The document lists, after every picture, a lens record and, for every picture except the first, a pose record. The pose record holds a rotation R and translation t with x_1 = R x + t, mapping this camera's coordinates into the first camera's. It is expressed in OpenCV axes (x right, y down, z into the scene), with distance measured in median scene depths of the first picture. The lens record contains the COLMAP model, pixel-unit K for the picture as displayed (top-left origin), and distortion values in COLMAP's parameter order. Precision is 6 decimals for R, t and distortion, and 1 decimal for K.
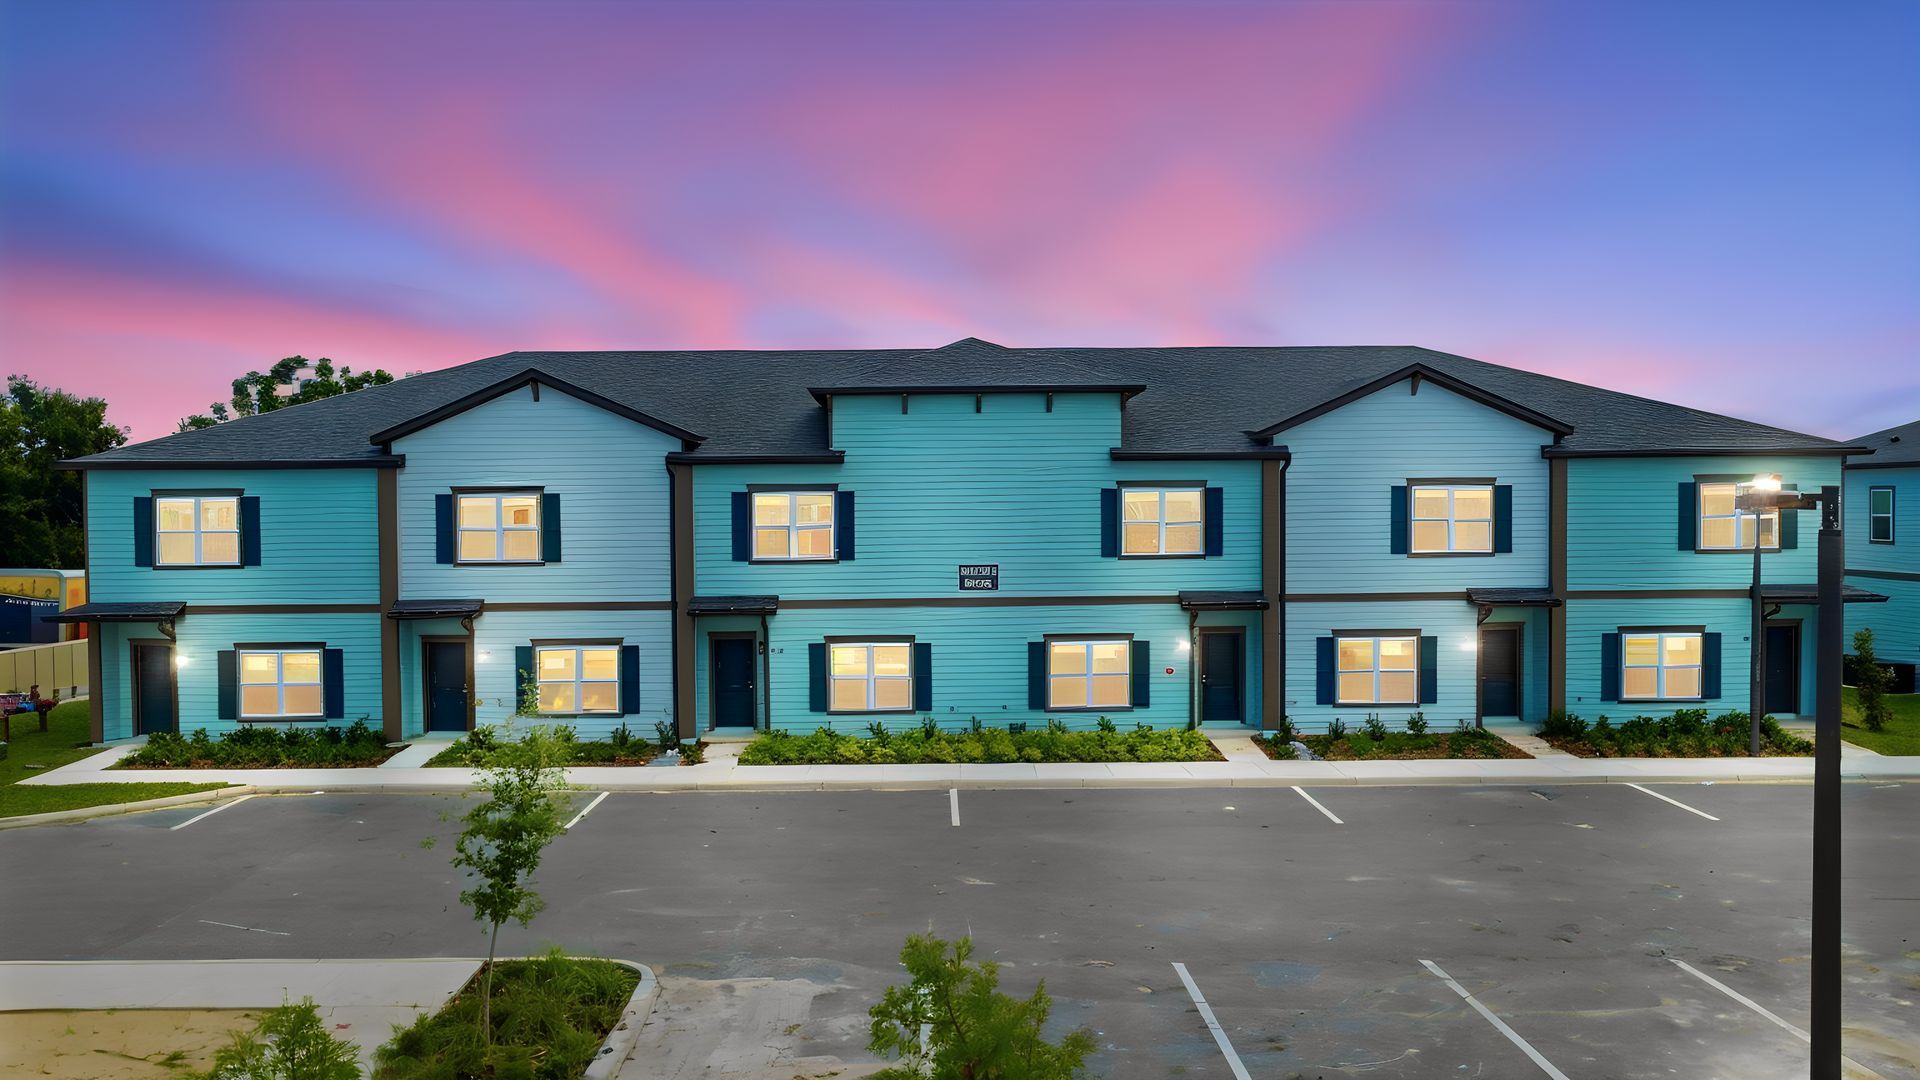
lens RADIAL K [[1969.1, 0, 960.0], [0, 1969.1, 540.0], [0, 0, 1]] dist [-0.005608, -0.004009]
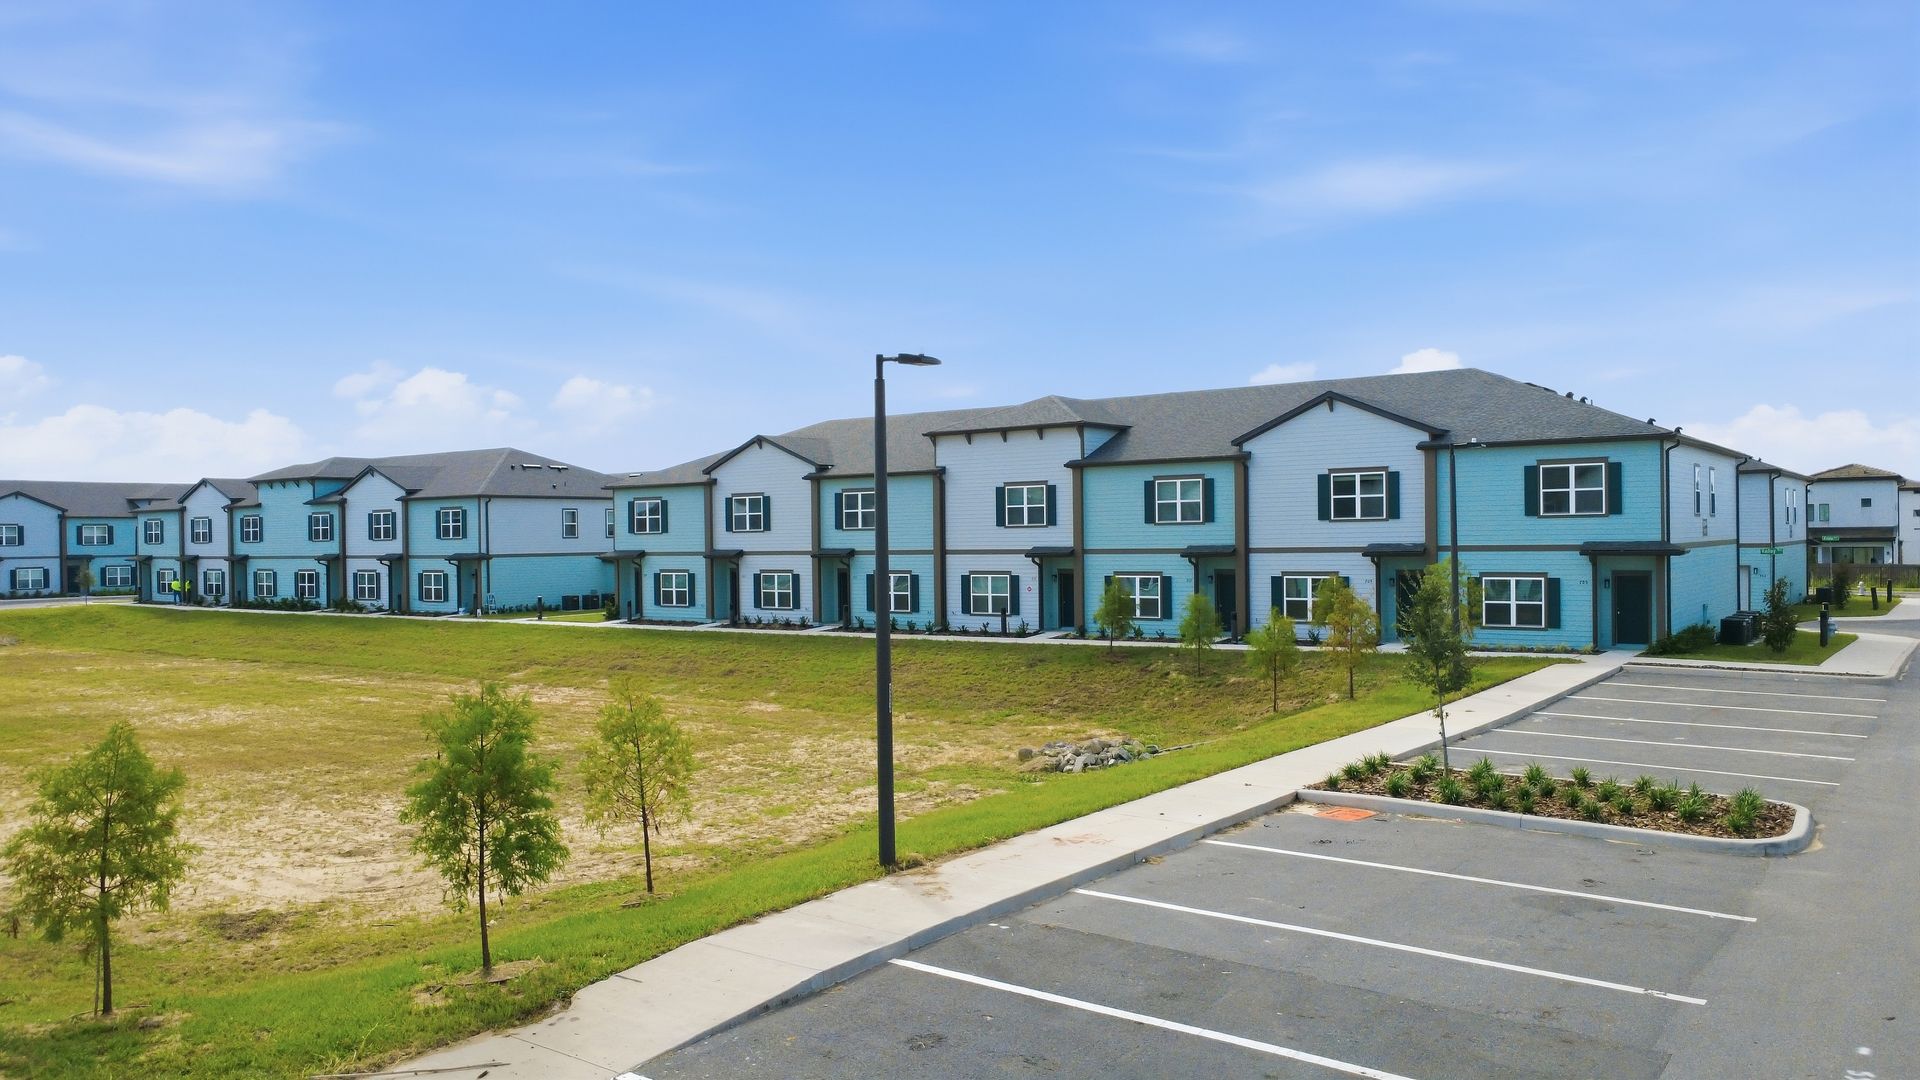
lens RADIAL K [[1404.8, 0, 960.0], [0, 1404.8, 540.0], [0, 0, 1]] dist [-0.003186, -0.001281]
pose [[0.770634, 0.000982, -0.637277, 0.772453], [0.017330, 0.999597, 0.022497, -0.007540], [0.637042, -0.028381, 0.770306, 0.026960]]
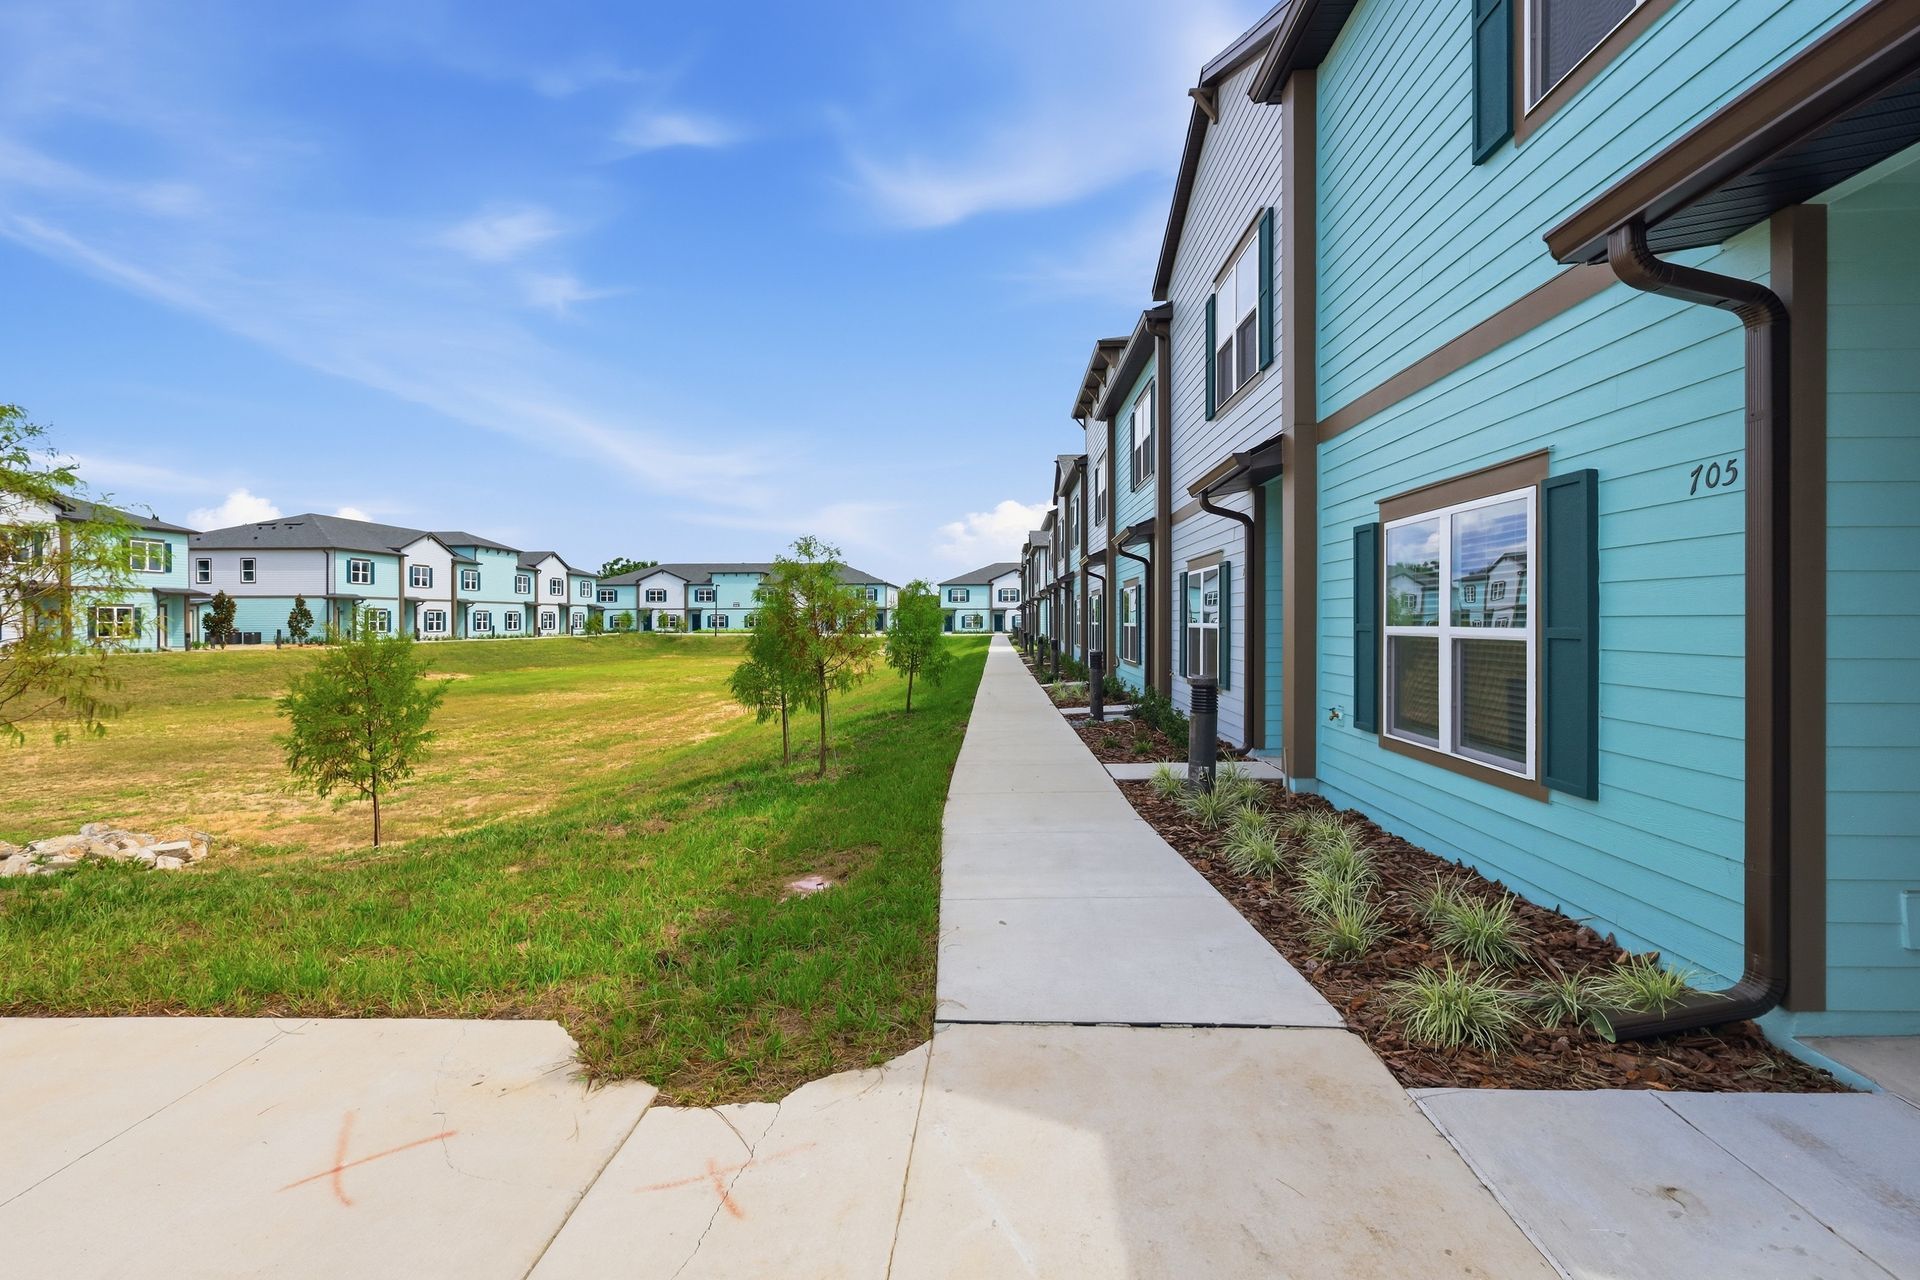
lens RADIAL K [[870.3, 0, 960.0], [0, 870.3, 640.0], [0, 0, 1]] dist [0.000074, 0.000011]
pose [[0.098564, -0.007178, 0.995105, -1.648775], [-0.067440, 0.997627, 0.013876, 0.018958], [-0.992843, -0.068478, 0.097846, -0.099519]]
